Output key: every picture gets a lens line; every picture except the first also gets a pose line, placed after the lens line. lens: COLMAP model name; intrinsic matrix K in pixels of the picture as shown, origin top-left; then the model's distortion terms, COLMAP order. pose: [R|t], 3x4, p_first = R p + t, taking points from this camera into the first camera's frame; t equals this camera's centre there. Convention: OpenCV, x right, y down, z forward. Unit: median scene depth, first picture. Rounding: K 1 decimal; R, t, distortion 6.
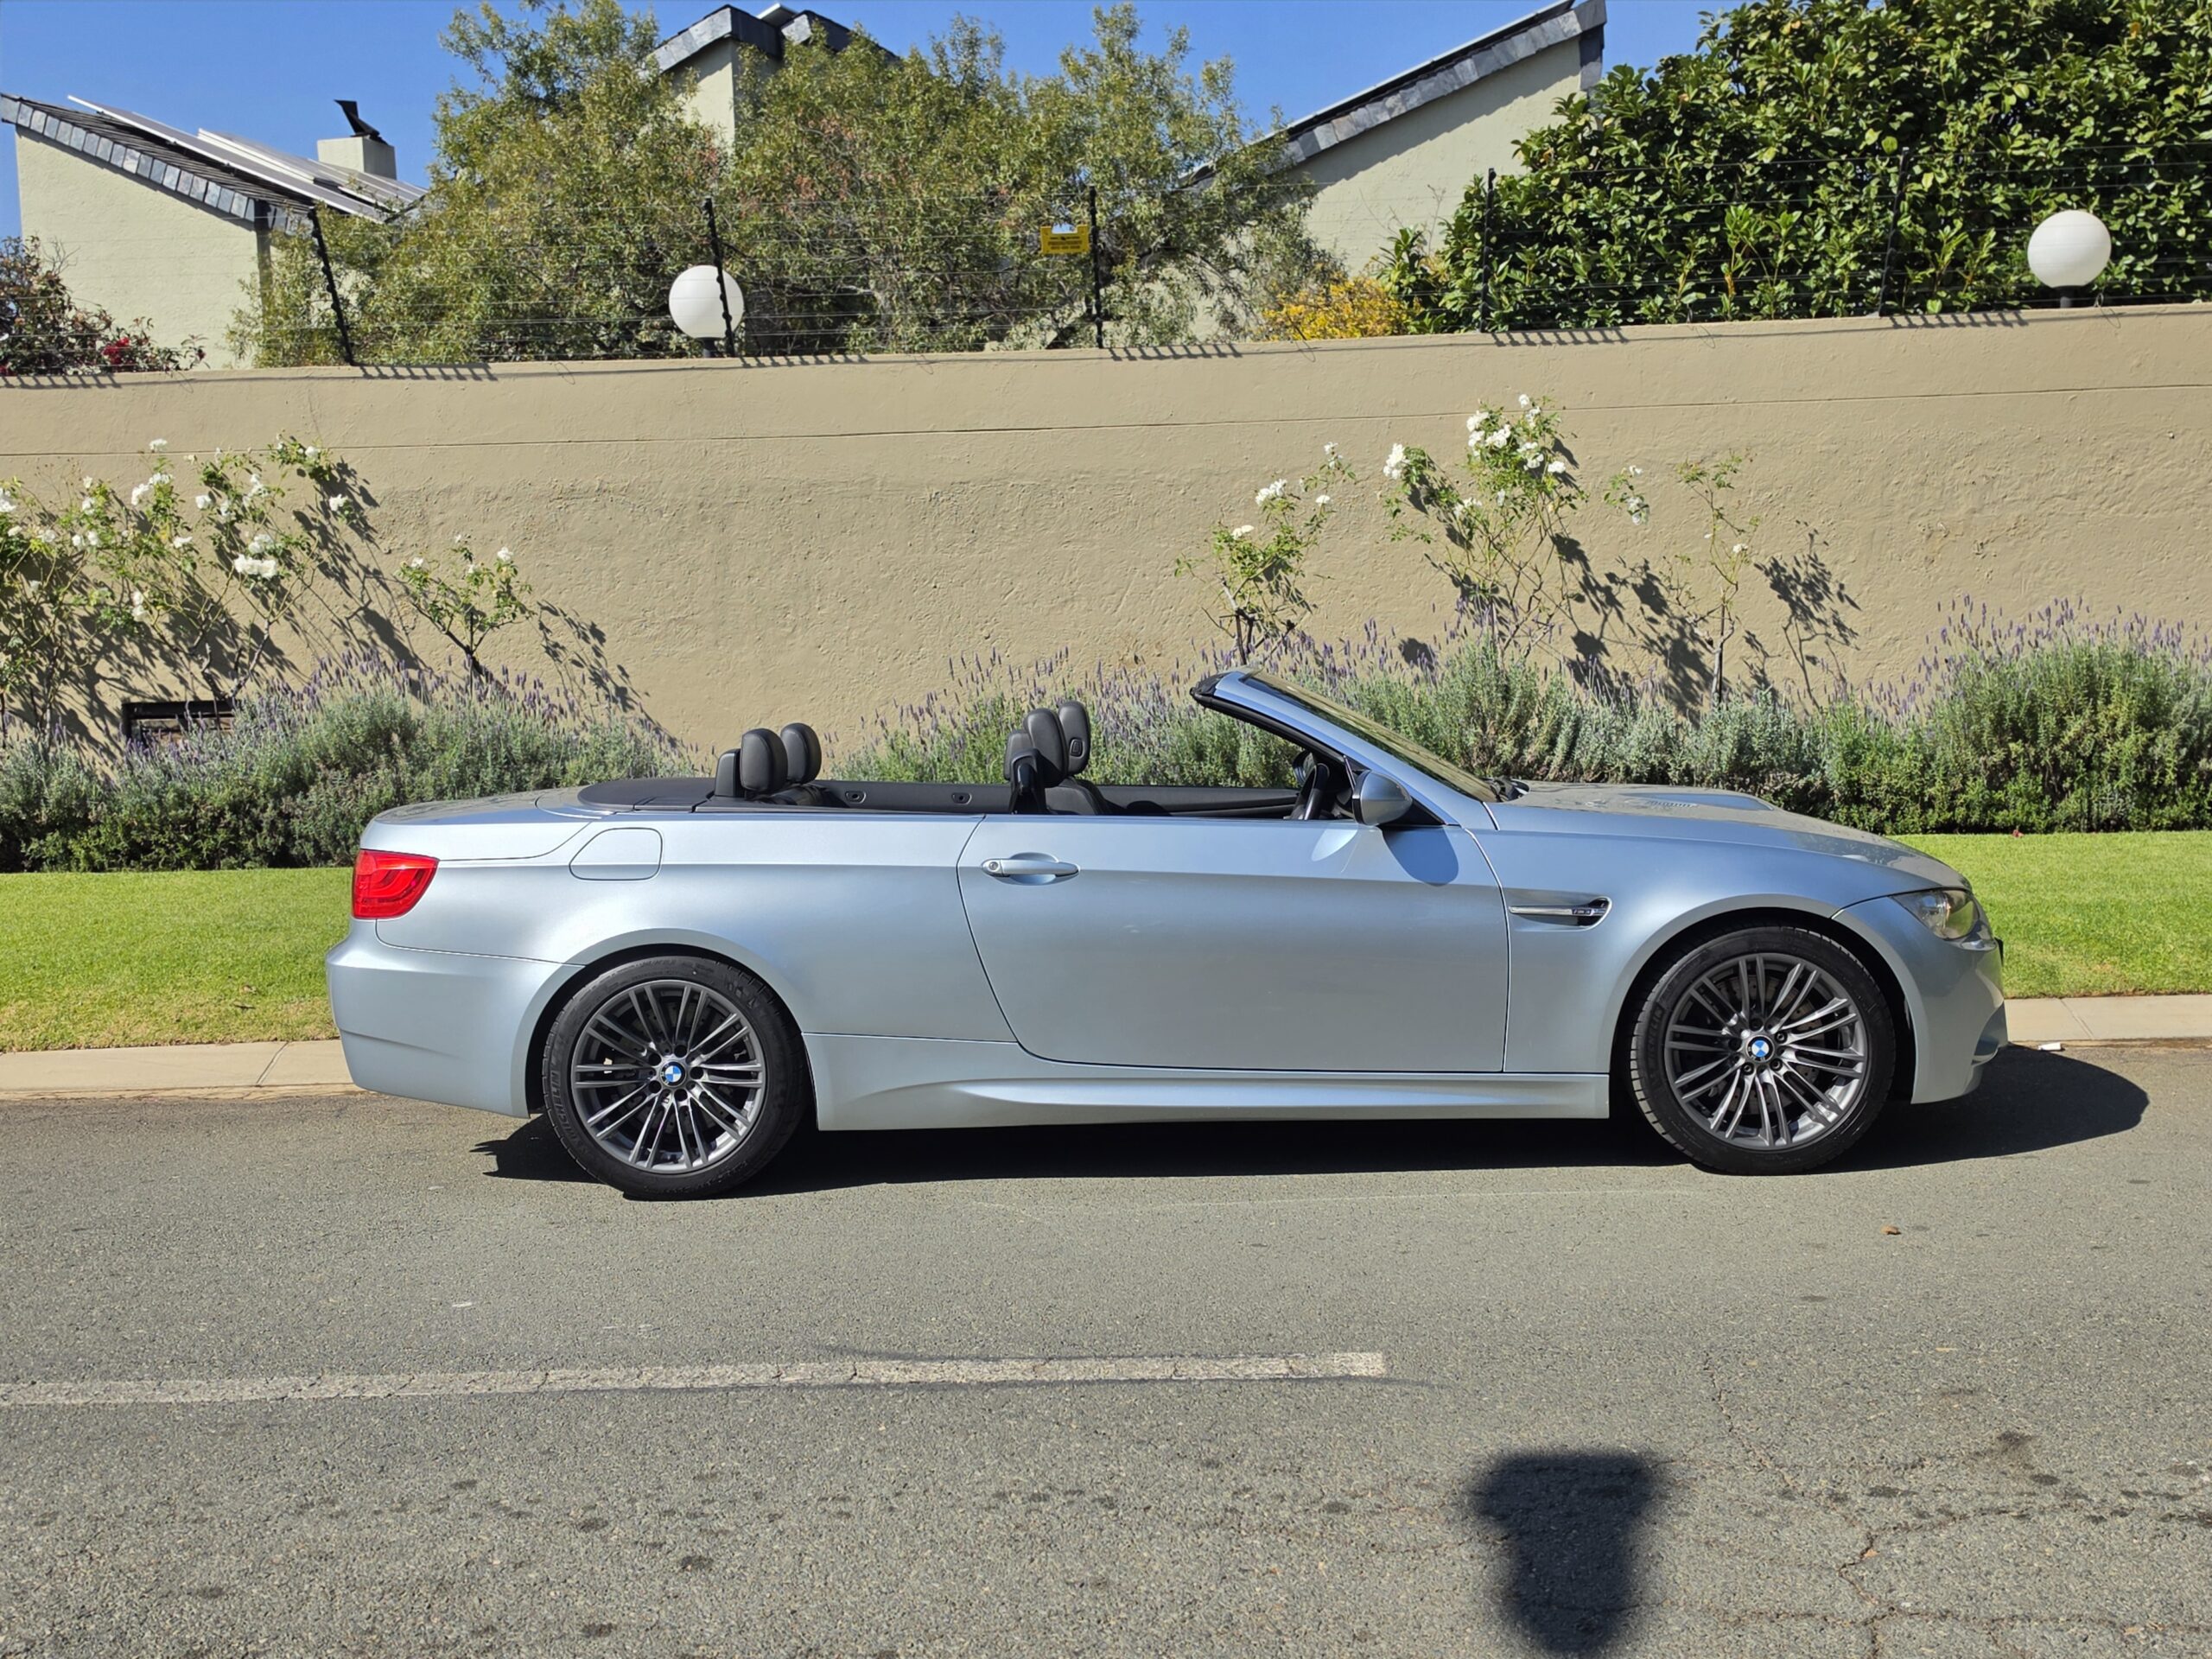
lens RADIAL K [[2221.5, 0, 1078.0], [0, 2221.5, 865.3], [0, 0, 1]] dist [0.126897, -0.212030]
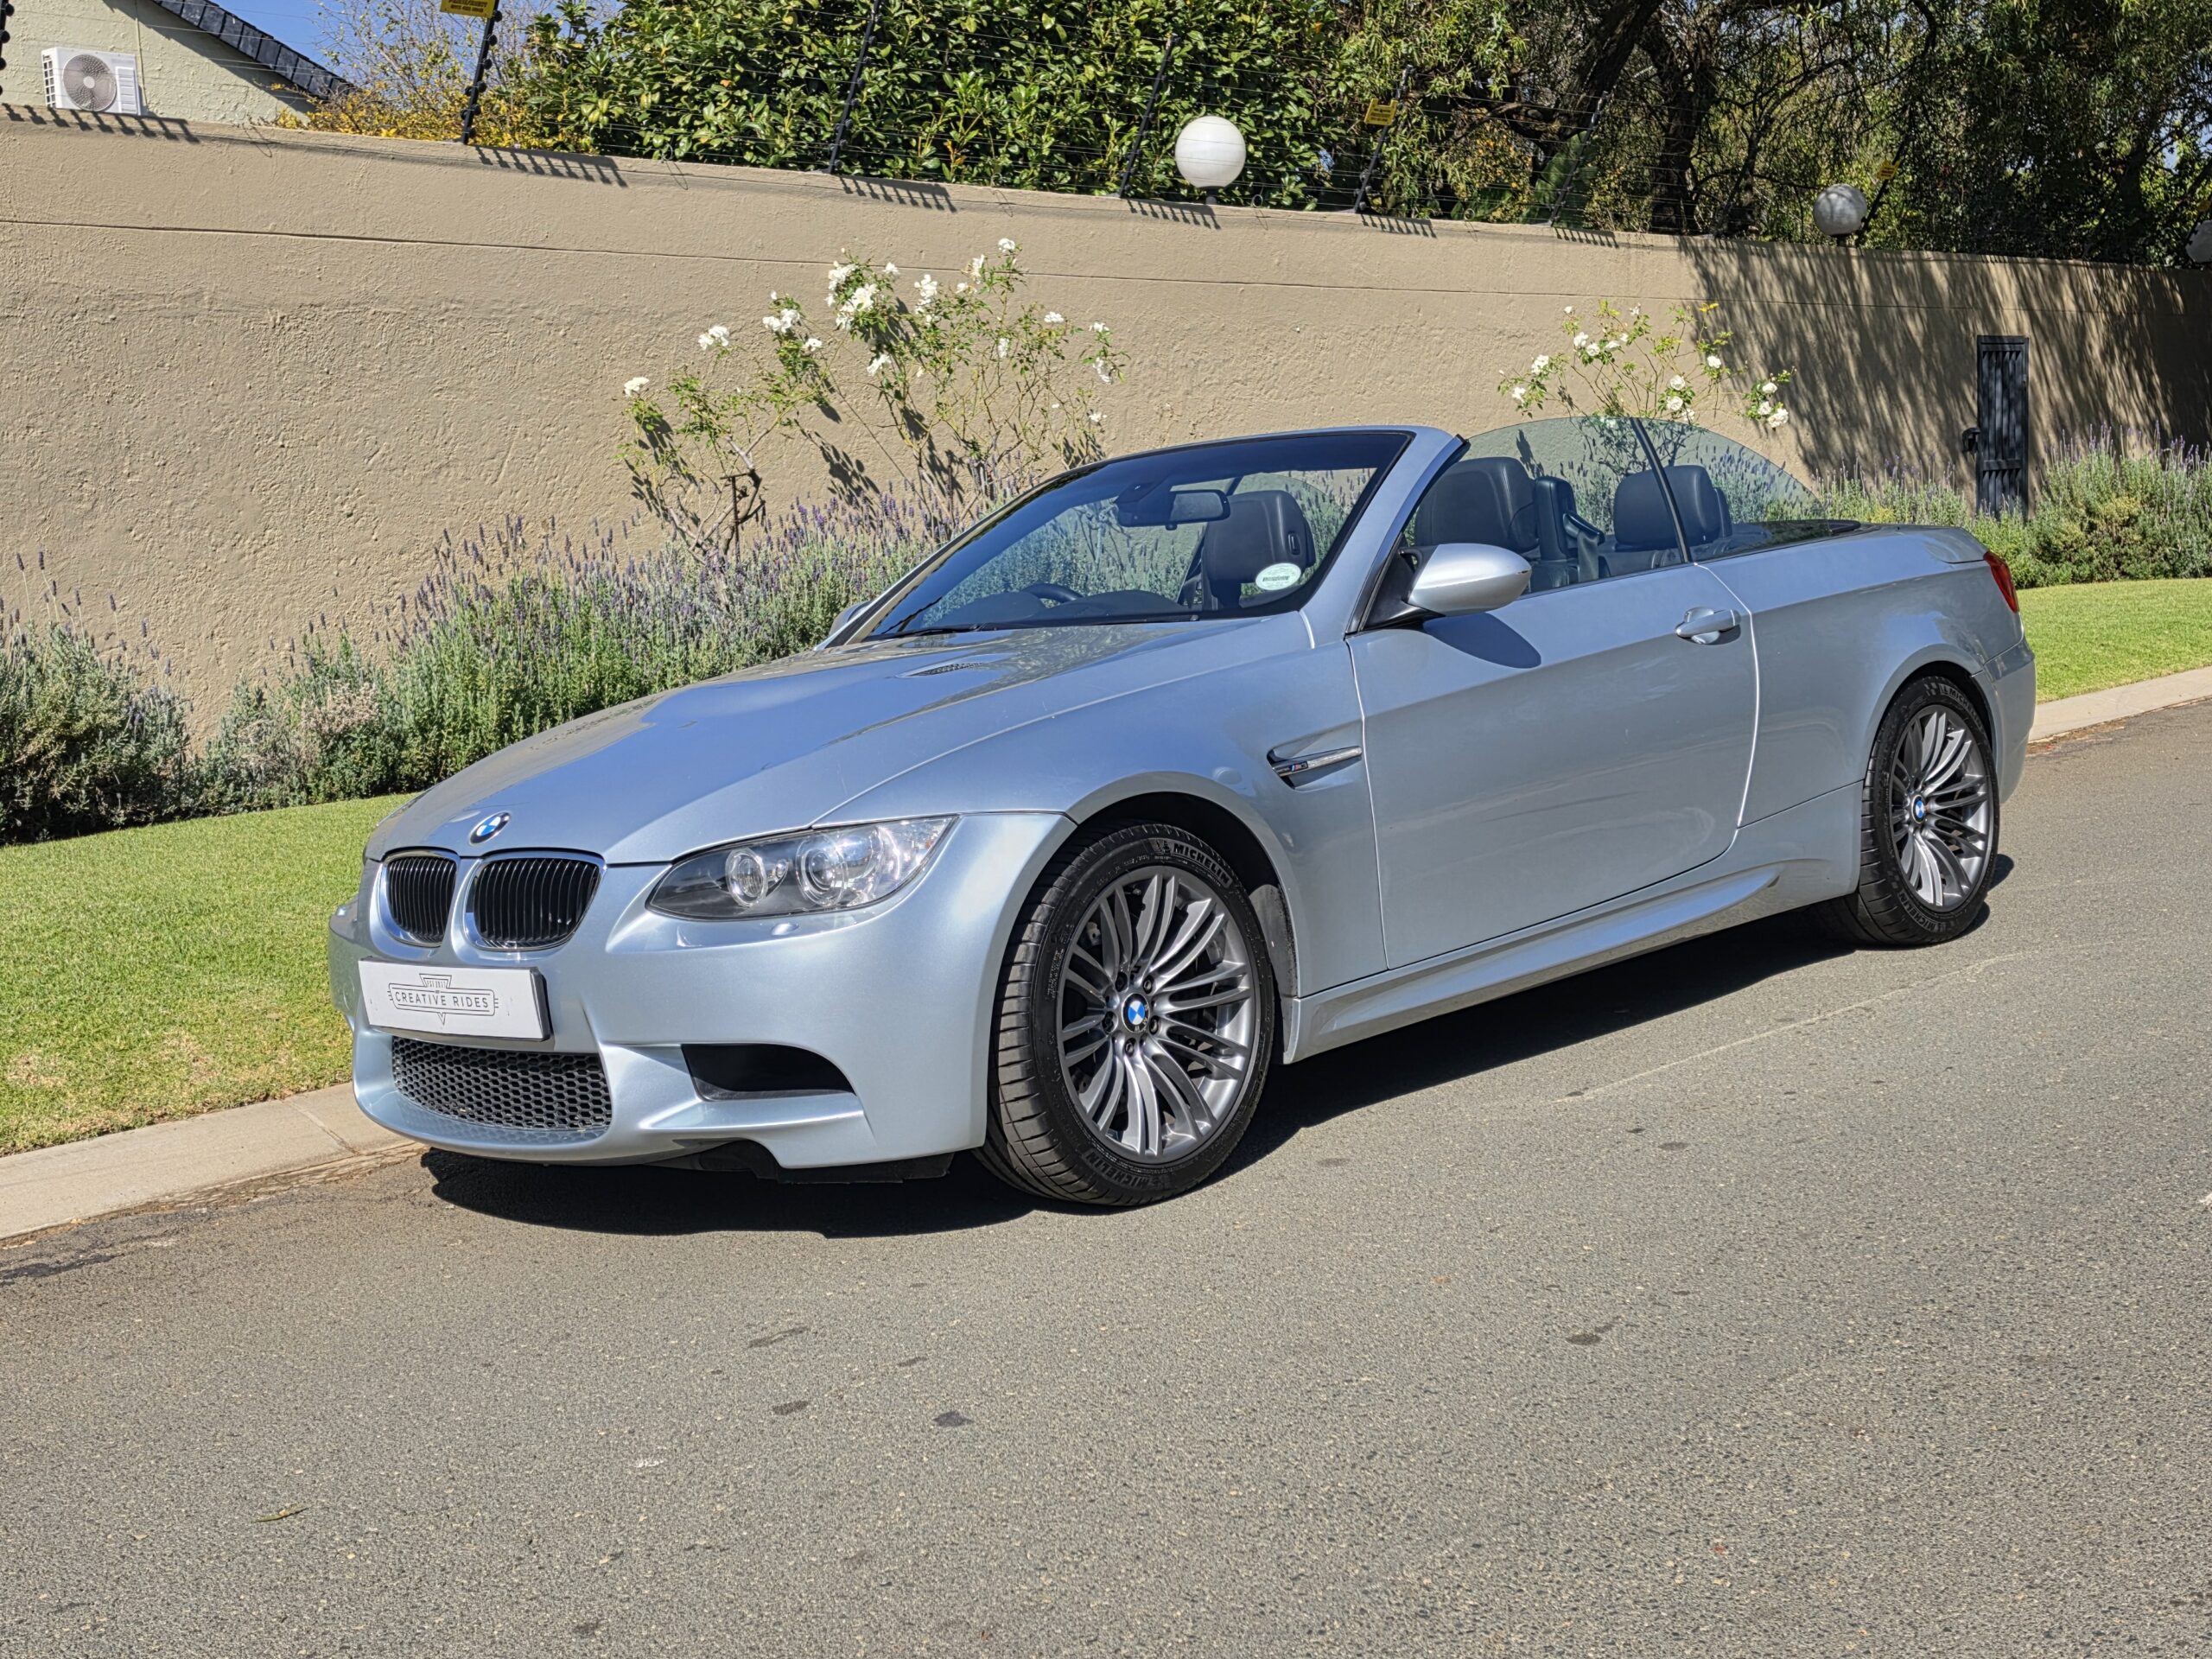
lens RADIAL K [[2594.3, 0, 1090.2], [0, 2594.3, 823.3], [0, 0, 1]] dist [0.145359, -0.294188]
pose [[0.652723, -0.093120, 0.751852, -0.553174], [0.123690, 0.992200, 0.015506, 0.017270], [-0.747431, 0.082876, 0.659149, 0.244856]]
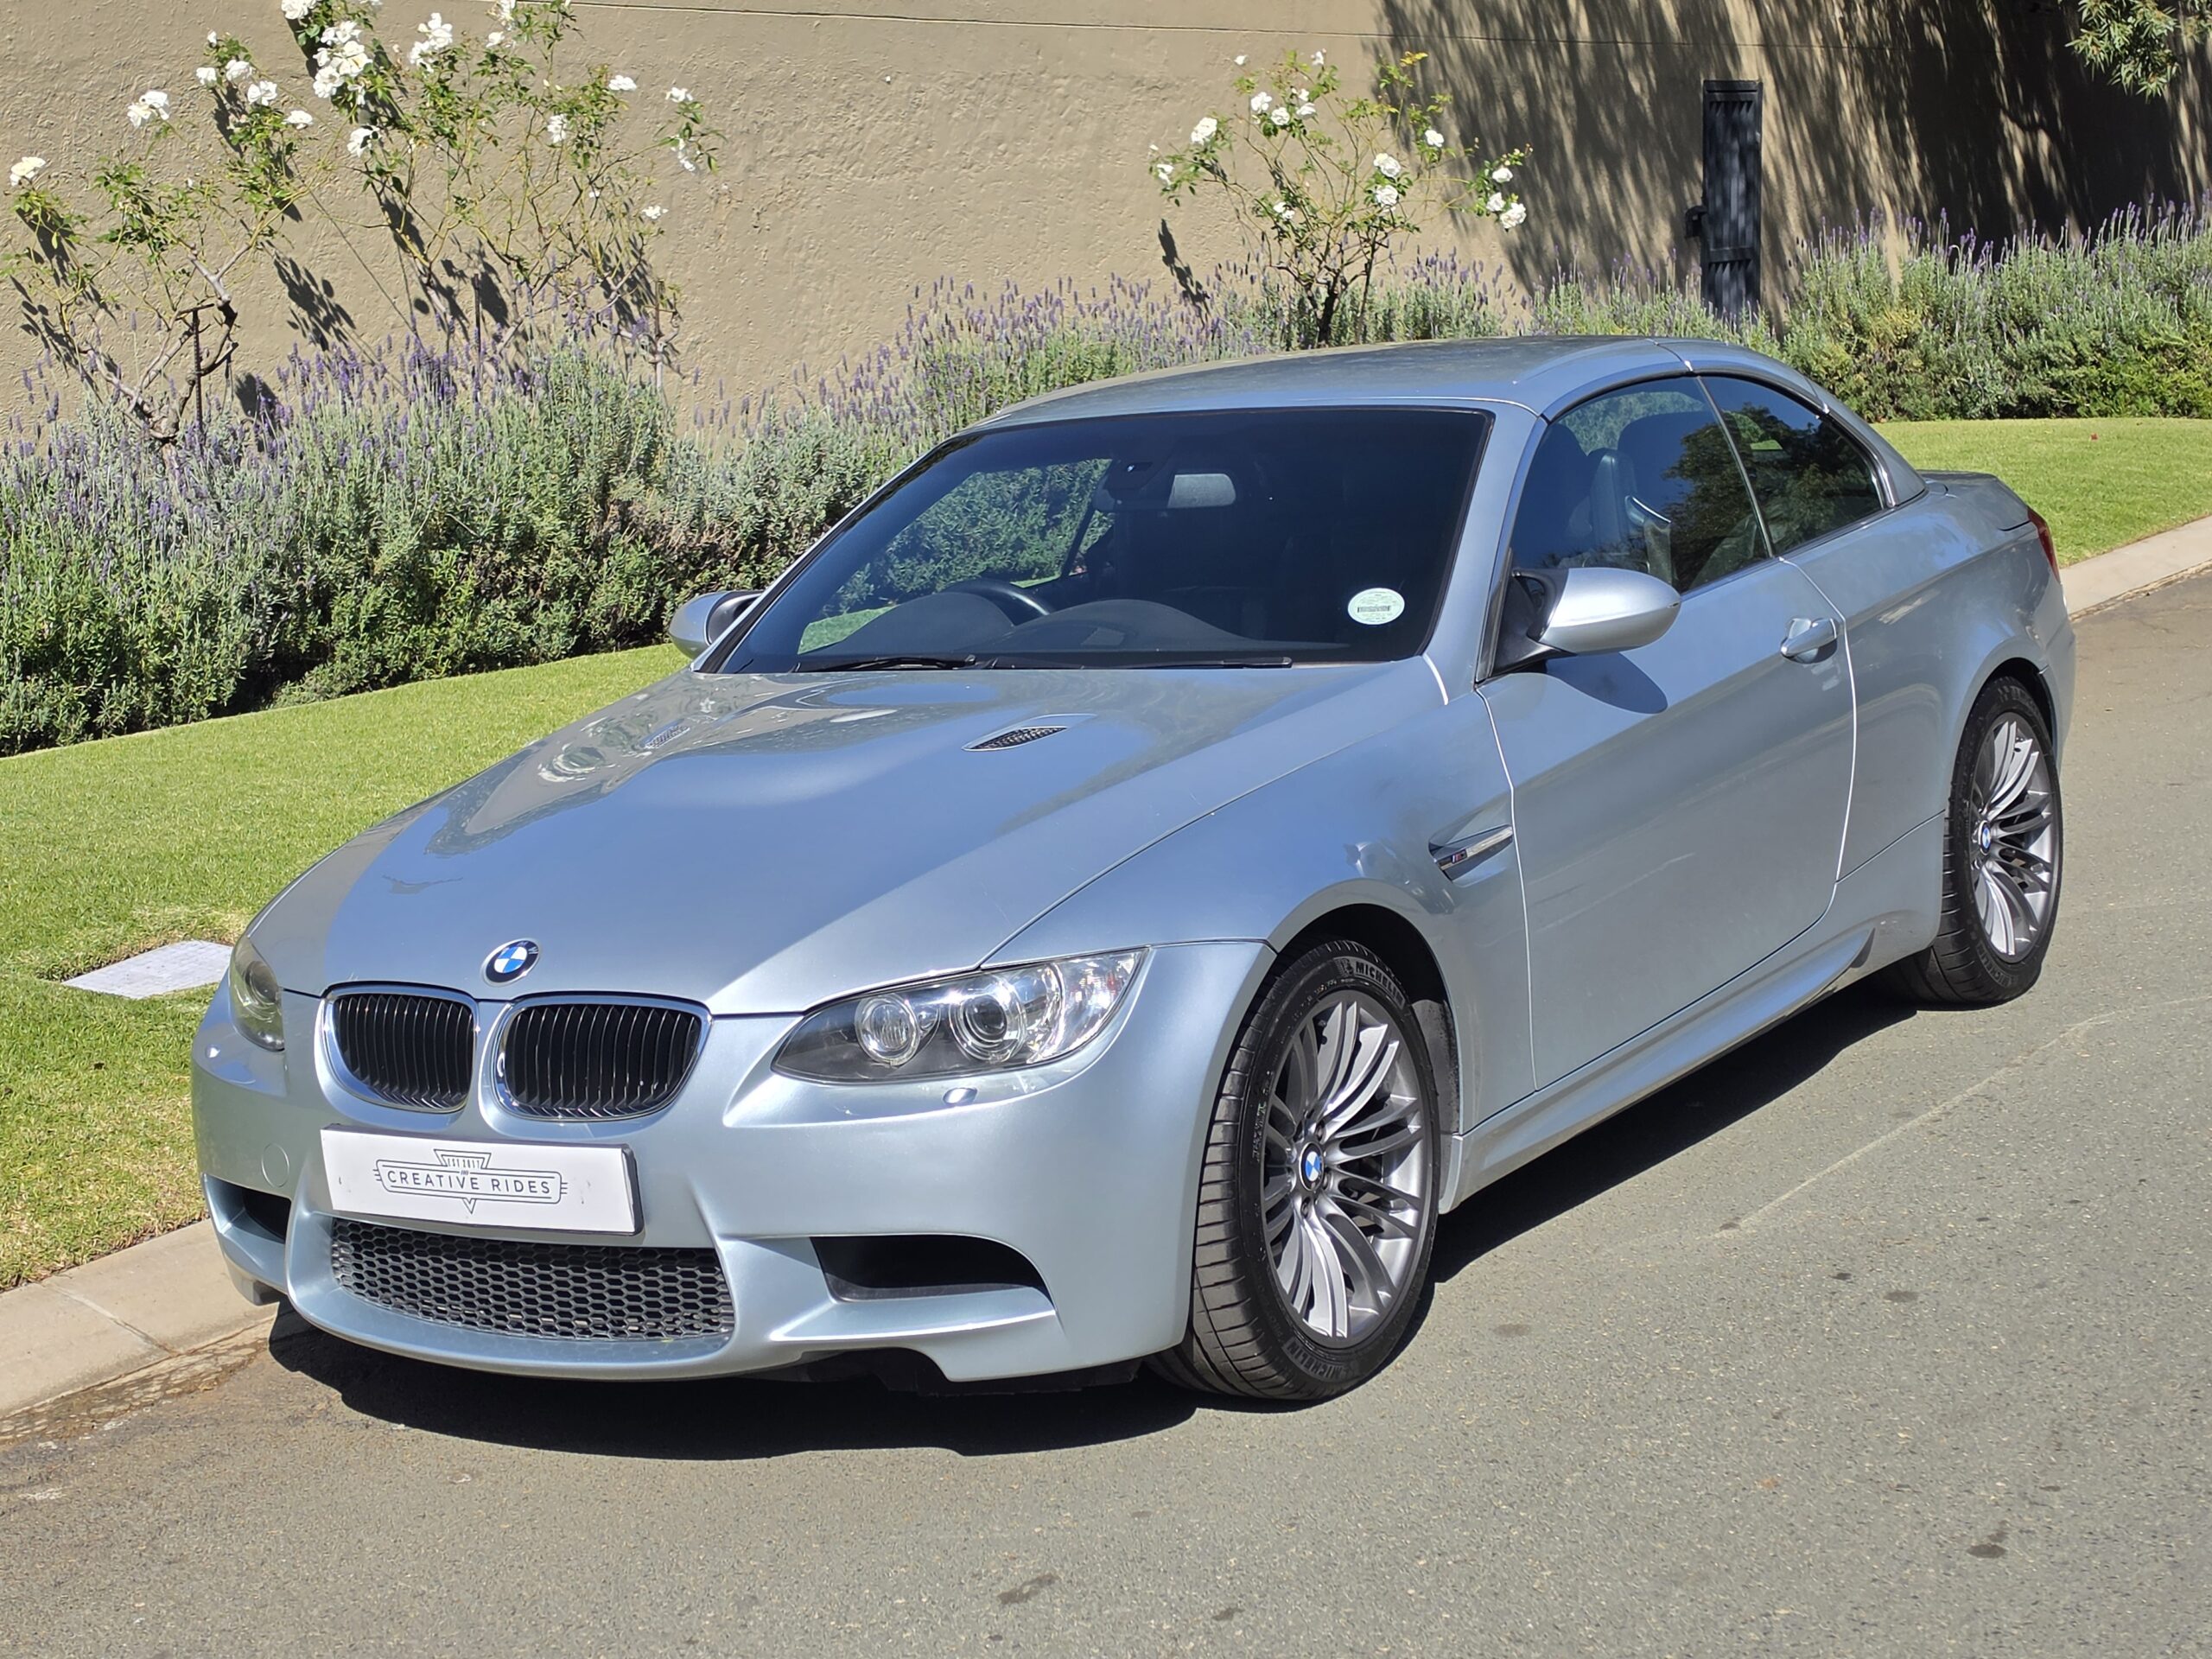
lens RADIAL K [[3794.6, 0, 1113.0], [0, 3794.6, 862.7], [0, 0, 1]] dist [0.156168, -0.327390]
pose [[0.476599, -0.138427, 0.868154, -0.666699], [0.124441, 0.988205, 0.089254, -0.026717], [-0.870269, 0.065495, 0.488203, 0.283554]]
